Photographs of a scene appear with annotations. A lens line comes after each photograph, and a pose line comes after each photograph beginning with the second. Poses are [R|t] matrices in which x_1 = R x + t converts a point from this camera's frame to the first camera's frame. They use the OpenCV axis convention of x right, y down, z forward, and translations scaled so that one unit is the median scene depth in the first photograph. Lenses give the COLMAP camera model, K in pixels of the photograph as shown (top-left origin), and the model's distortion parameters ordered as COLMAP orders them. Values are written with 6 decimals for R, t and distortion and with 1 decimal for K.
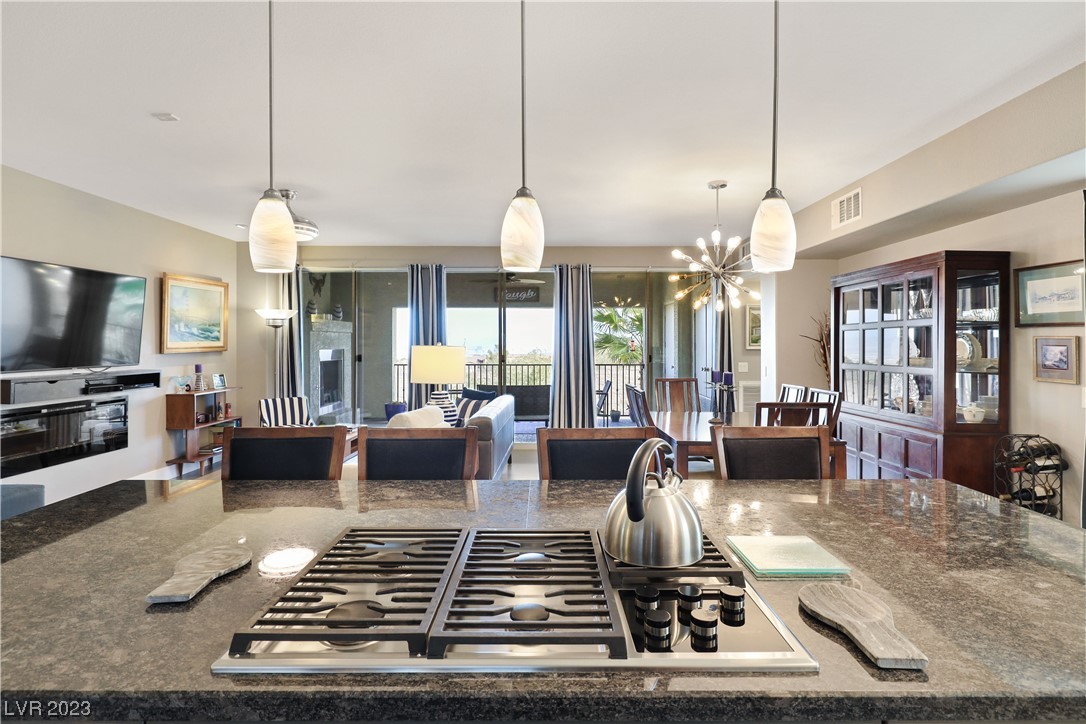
lens RADIAL K [[536.8, 0, 539.0], [0, 536.8, 342.5], [0, 0, 1]] dist [-0.001482, -0.000485]
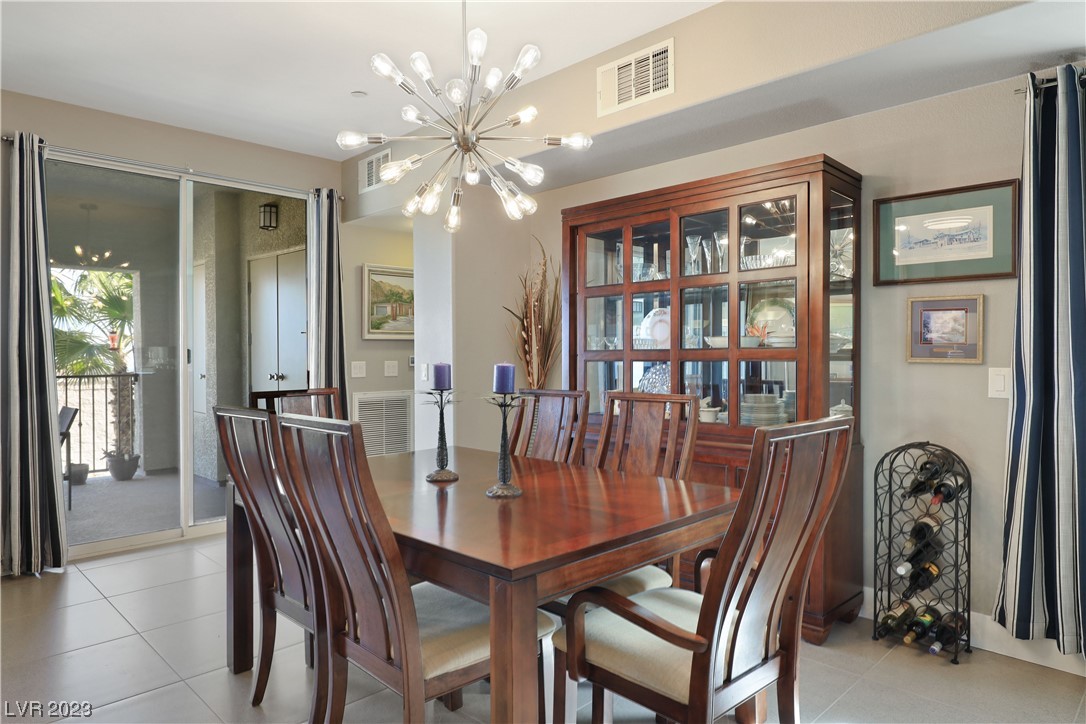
lens RADIAL K [[663.4, 0, 526.4], [0, 663.4, 362.7], [0, 0, 1]] dist [0.001295, 0.000609]
pose [[0.705241, -0.020875, 0.708660, -0.014168], [0.006202, 0.999710, 0.023277, 0.029249], [-0.708941, -0.012021, 0.705166, 0.450382]]
